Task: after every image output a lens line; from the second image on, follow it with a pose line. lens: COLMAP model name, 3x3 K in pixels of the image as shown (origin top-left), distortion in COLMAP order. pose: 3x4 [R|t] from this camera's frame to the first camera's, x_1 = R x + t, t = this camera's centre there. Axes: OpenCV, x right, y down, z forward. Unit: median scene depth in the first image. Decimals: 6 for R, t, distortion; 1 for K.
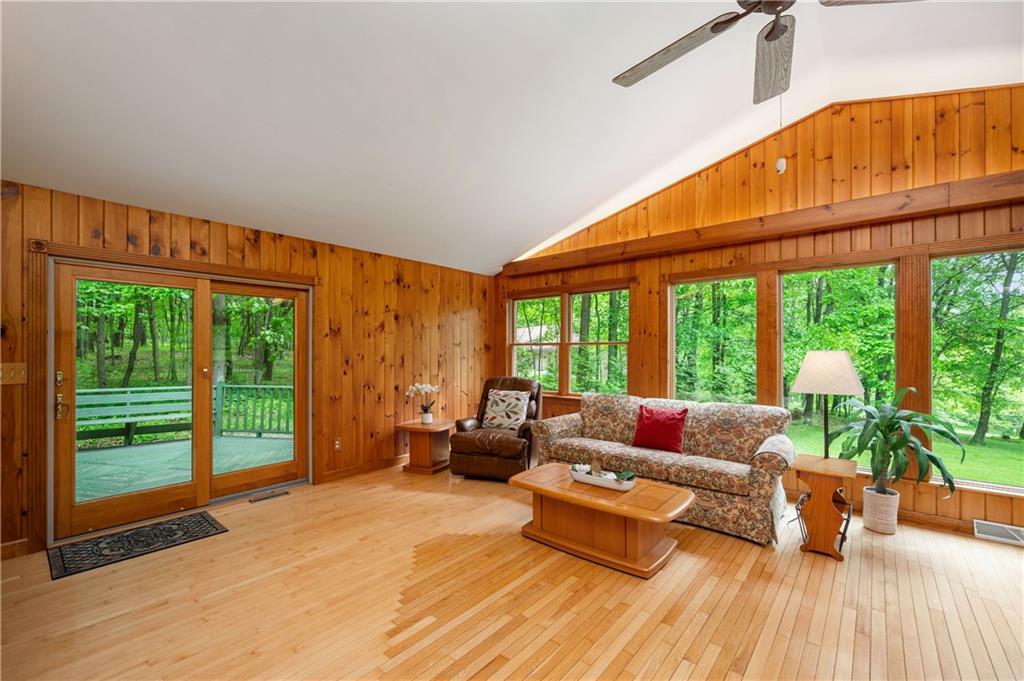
lens RADIAL K [[431.1, 0, 519.4], [0, 431.1, 350.0], [0, 0, 1]] dist [0.004466, -0.002635]
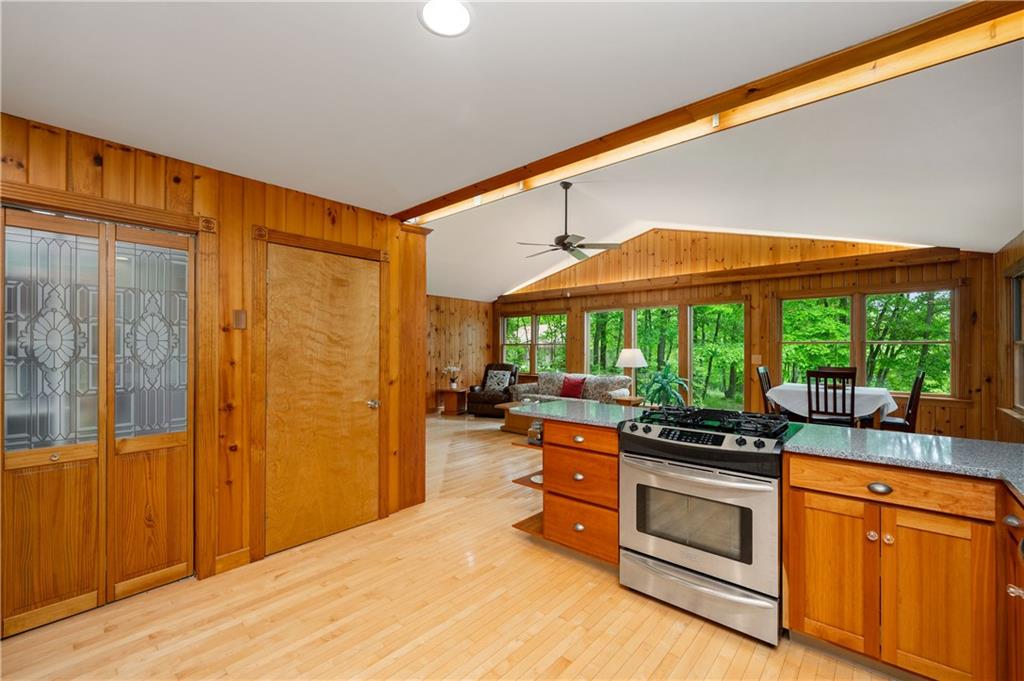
lens RADIAL K [[431.1, 0, 511.9], [0, 431.1, 344.5], [0, 0, 1]] dist [0.004466, -0.002635]
pose [[0.999459, 0.001405, -0.032857, 0.089843], [-0.001603, 0.999981, -0.006015, -0.003993], [0.032848, 0.006064, 0.999442, -0.819808]]
